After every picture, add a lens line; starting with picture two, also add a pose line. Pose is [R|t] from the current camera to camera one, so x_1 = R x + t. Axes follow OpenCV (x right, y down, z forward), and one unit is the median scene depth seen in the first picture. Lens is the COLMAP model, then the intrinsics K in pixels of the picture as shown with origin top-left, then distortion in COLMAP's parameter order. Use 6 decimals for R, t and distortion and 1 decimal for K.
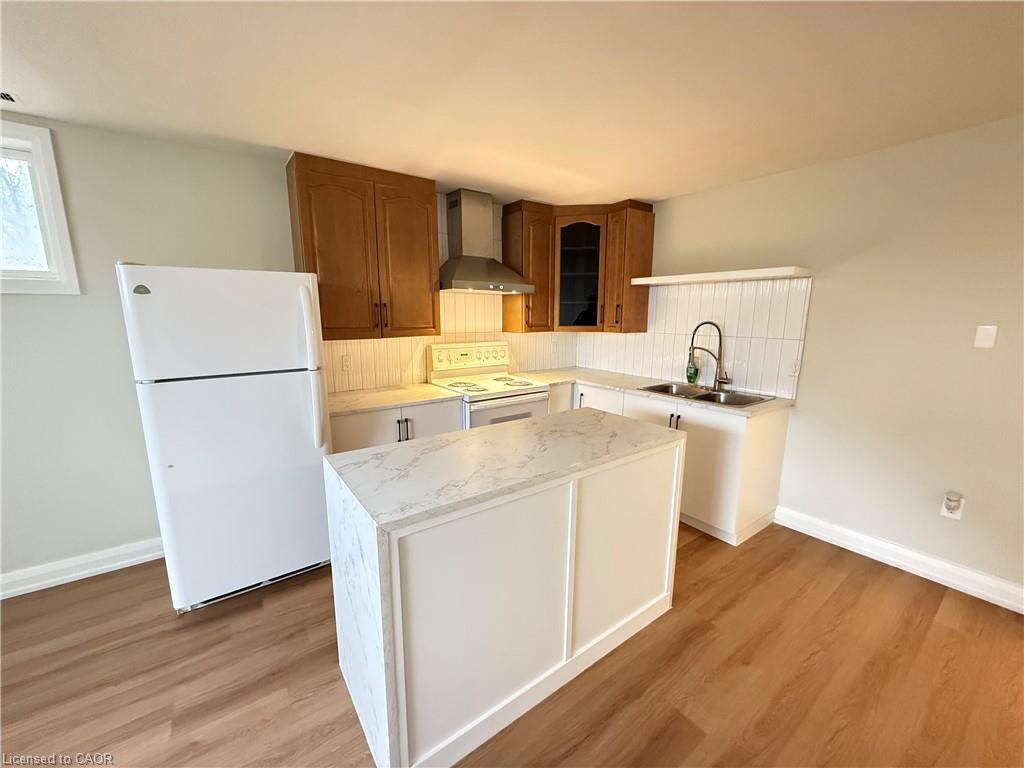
lens RADIAL K [[405.4, 0, 513.3], [0, 405.4, 382.6], [0, 0, 1]] dist [0.002231, 0.000865]
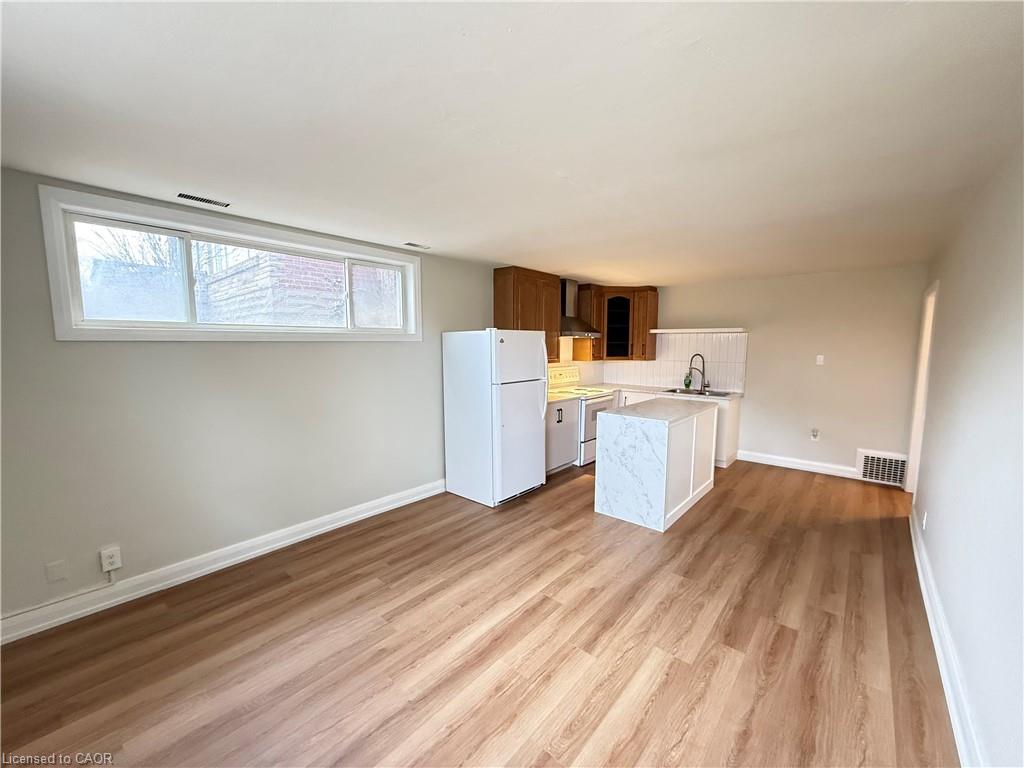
lens RADIAL K [[405.4, 0, 505.2], [0, 405.4, 386.6], [0, 0, 1]] dist [0.002231, 0.000865]
pose [[0.976872, -0.022579, 0.212628, -0.769722], [0.036747, 0.997342, -0.062915, 0.082365], [-0.210643, 0.069274, 0.975106, -0.610982]]
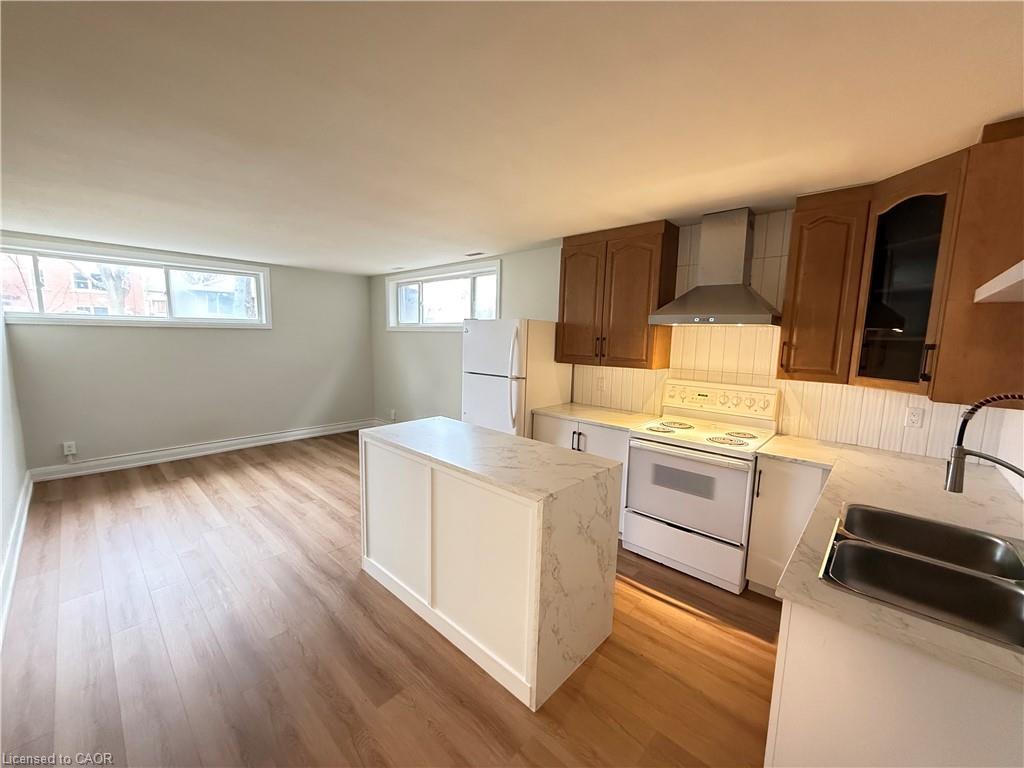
lens RADIAL K [[405.4, 0, 507.4], [0, 405.4, 381.2], [0, 0, 1]] dist [0.002231, 0.000865]
pose [[0.191560, 0.116584, -0.974532, 0.733781], [-0.191548, 0.978268, 0.079379, -0.097826], [0.962608, 0.171463, 0.209729, 0.446468]]
